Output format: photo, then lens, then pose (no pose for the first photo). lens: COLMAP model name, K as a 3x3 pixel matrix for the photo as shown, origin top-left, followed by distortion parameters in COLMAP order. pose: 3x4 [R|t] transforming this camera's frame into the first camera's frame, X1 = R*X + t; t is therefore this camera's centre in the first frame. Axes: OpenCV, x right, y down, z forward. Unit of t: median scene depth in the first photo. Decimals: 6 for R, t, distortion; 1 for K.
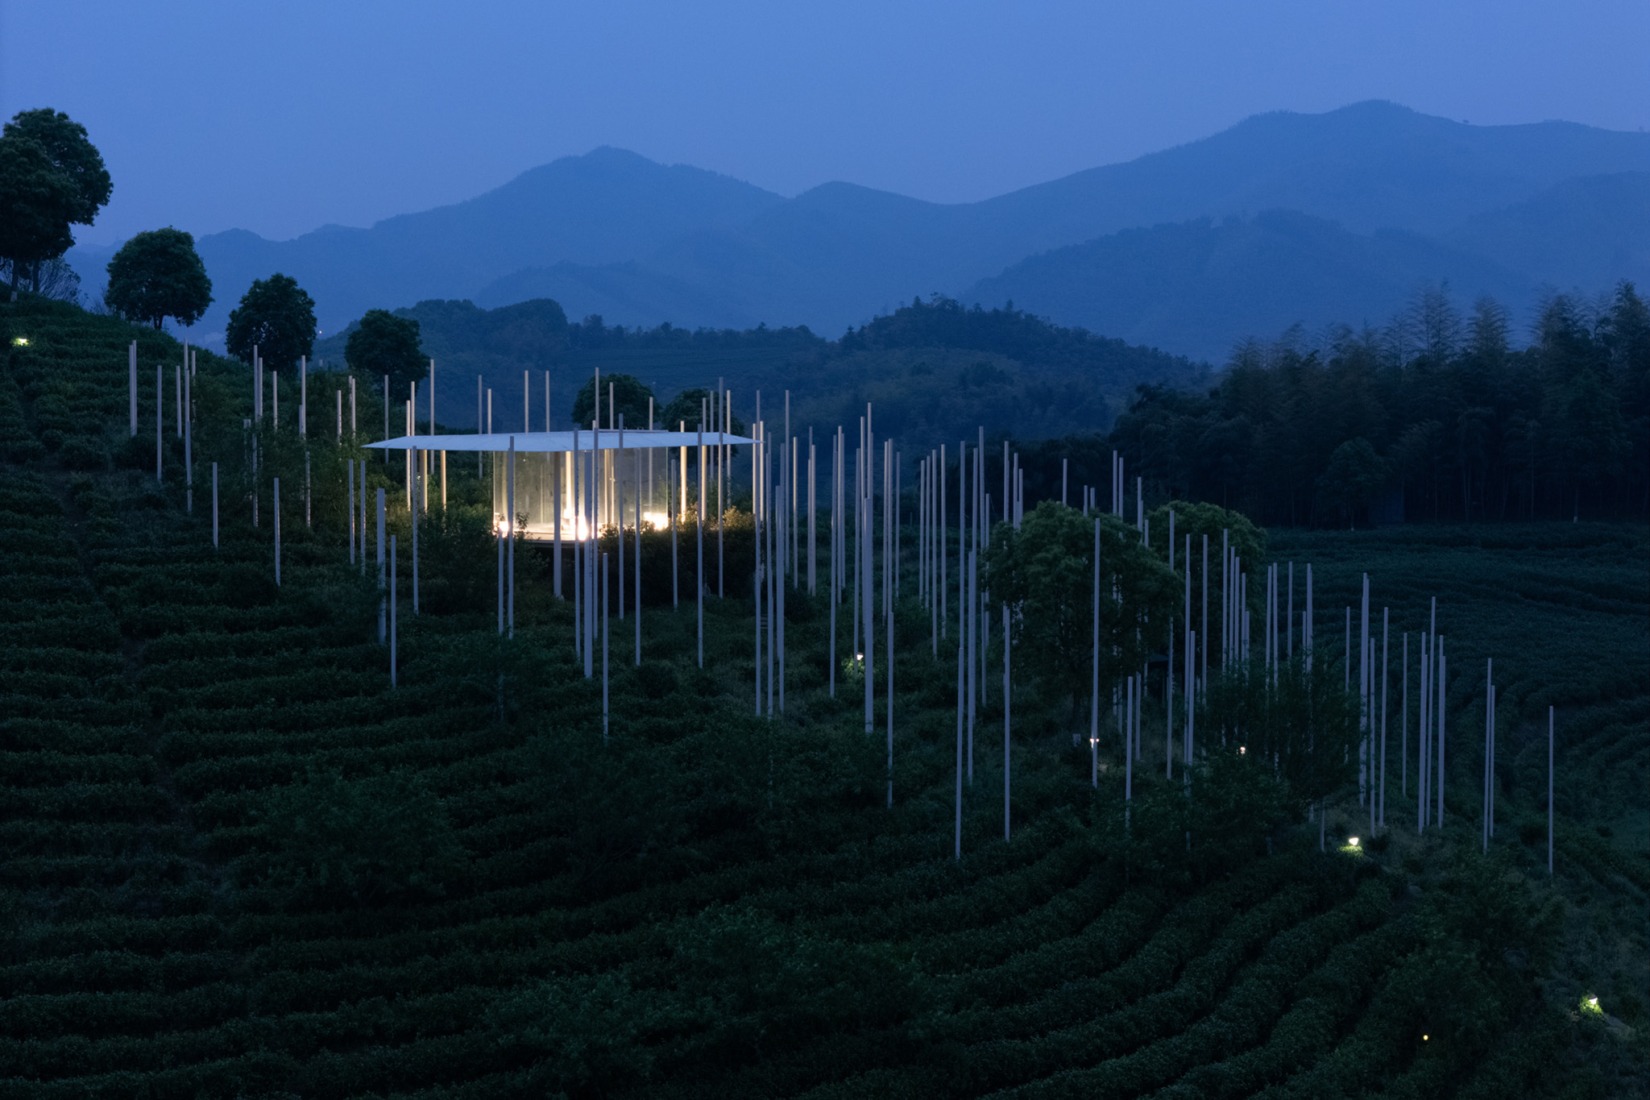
lens RADIAL K [[3292.6, 0, 825.0], [0, 3292.6, 550.0], [0, 0, 1]] dist [-0.180095, 0.569776]
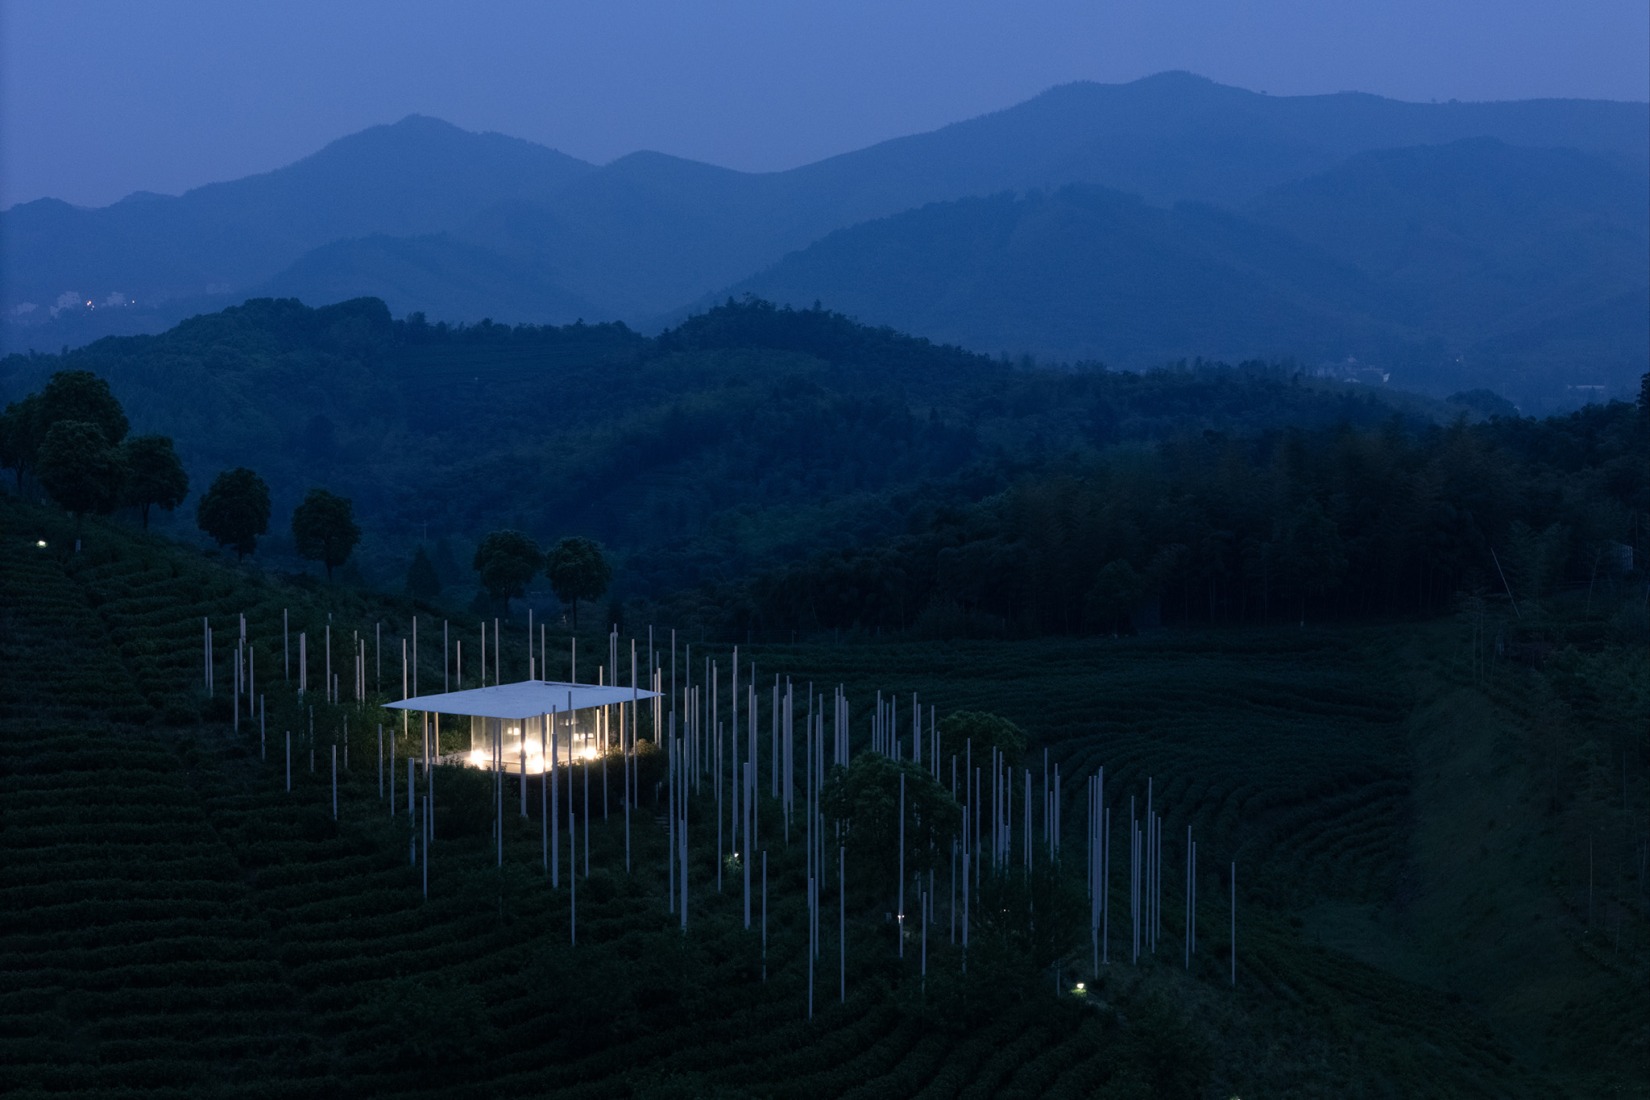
lens RADIAL K [[3292.6, 0, 825.0], [0, 3292.6, 550.0], [0, 0, 1]] dist [-0.180095, 0.569776]
pose [[0.998269, -0.004323, 0.058646, -0.034922], [0.003476, 0.999888, 0.014530, -0.123265], [-0.058702, -0.014301, 0.998173, -0.431434]]
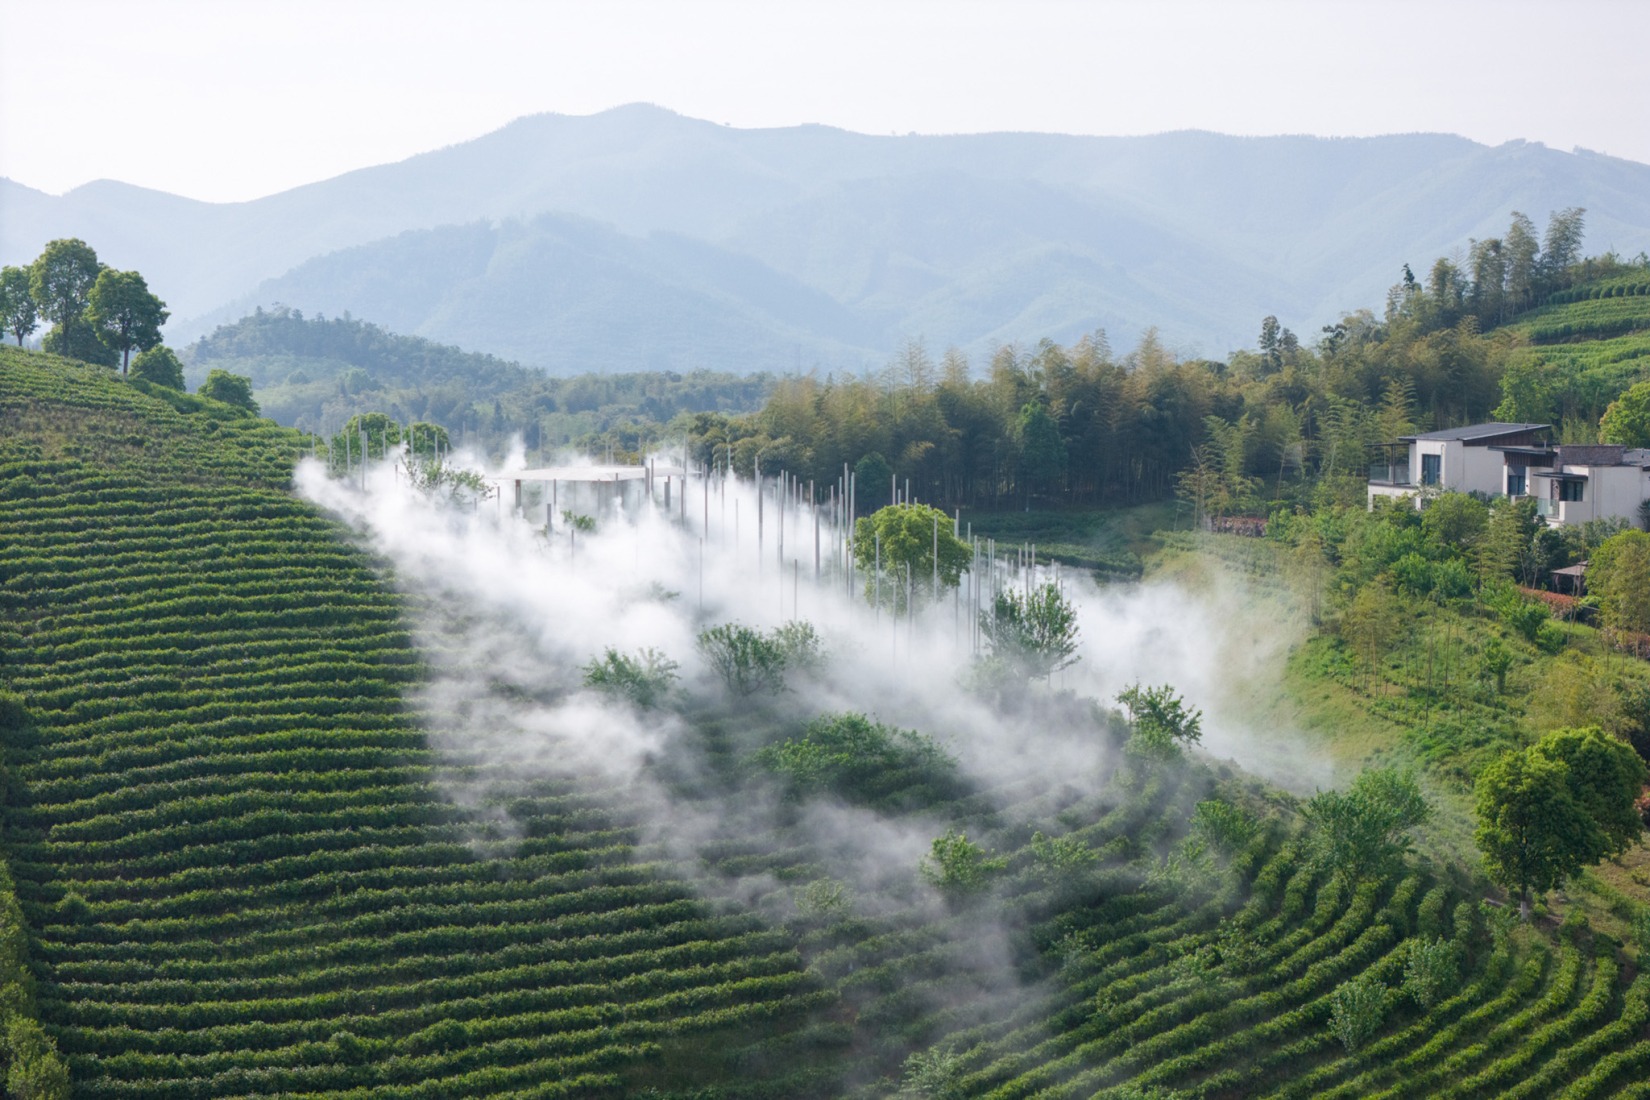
lens RADIAL K [[3297.6, 0, 825.0], [0, 3297.6, 550.0], [0, 0, 1]] dist [0.011359, -0.039263]
pose [[0.974077, -0.016597, 0.225606, -0.369669], [0.016230, 0.999862, 0.003479, 0.002840], [-0.225632, 0.000273, 0.974213, -0.733198]]
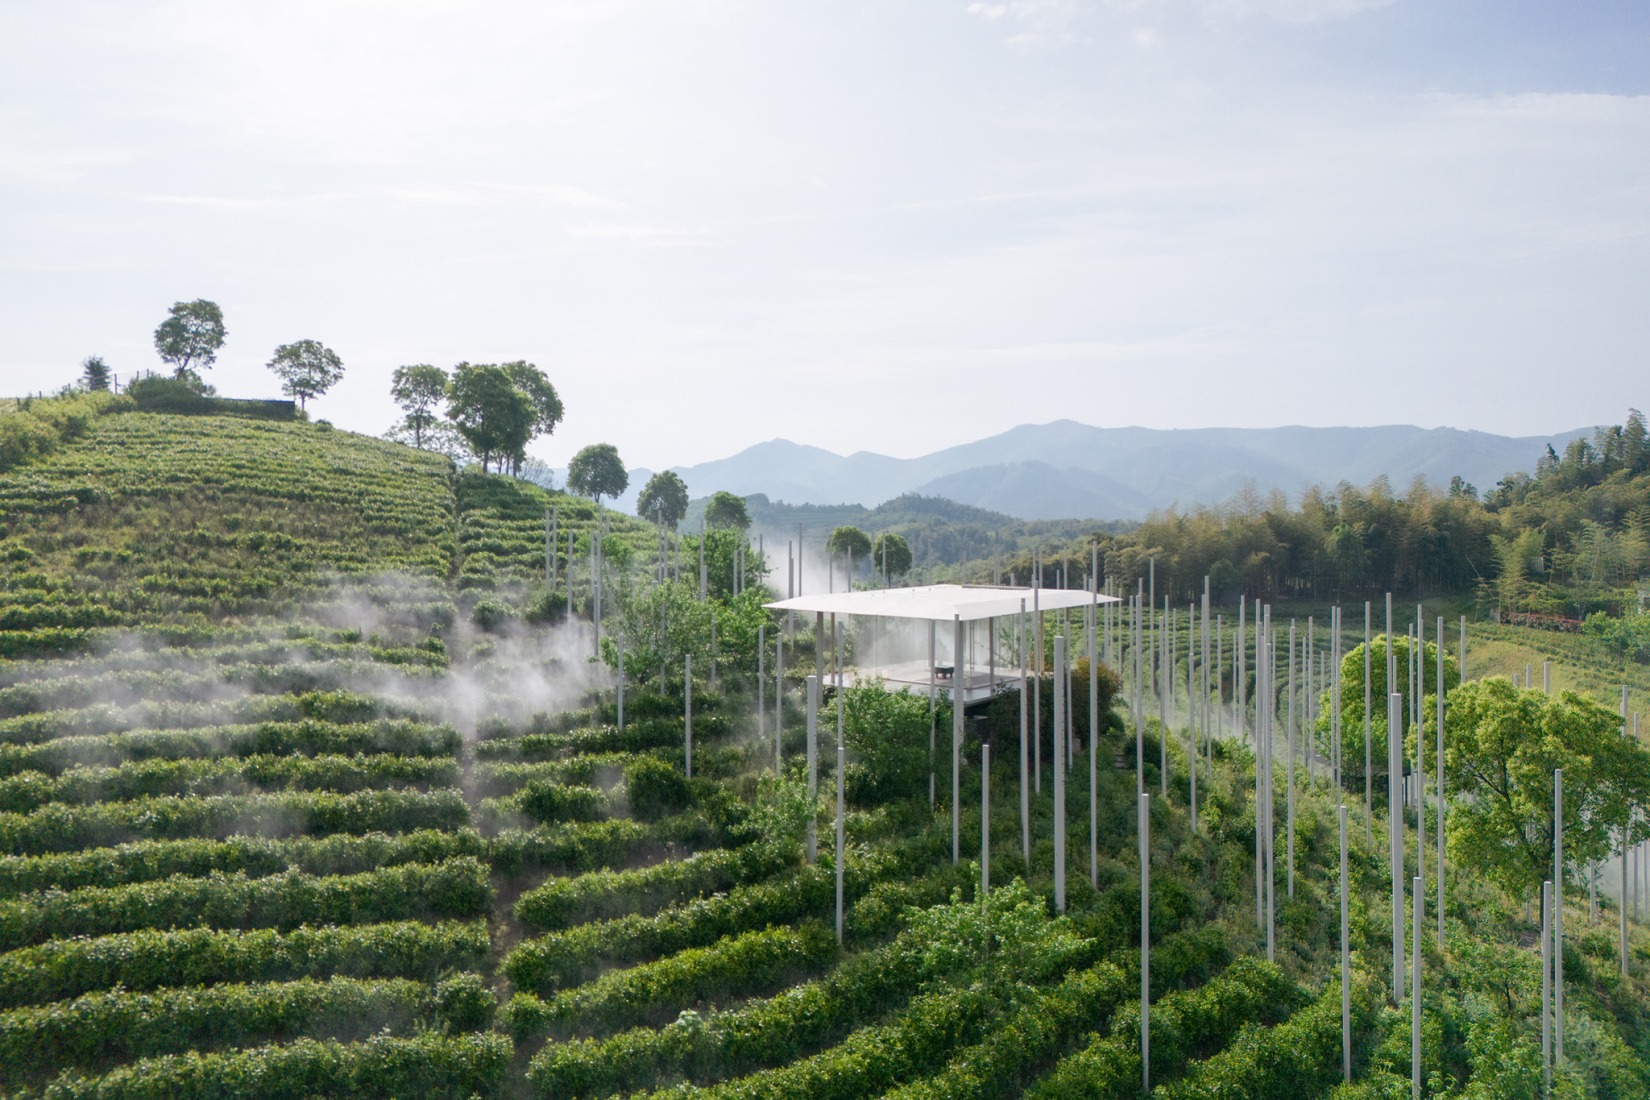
lens RADIAL K [[1186.3, 0, 797.1], [0, 1186.3, 550.8], [0, 0, 1]] dist [0.031043, -0.001466]
pose [[0.998829, 0.001062, -0.048372, -0.116646], [-0.002457, 0.999582, -0.028789, -0.040391], [0.048321, 0.028874, 0.998414, 0.648434]]
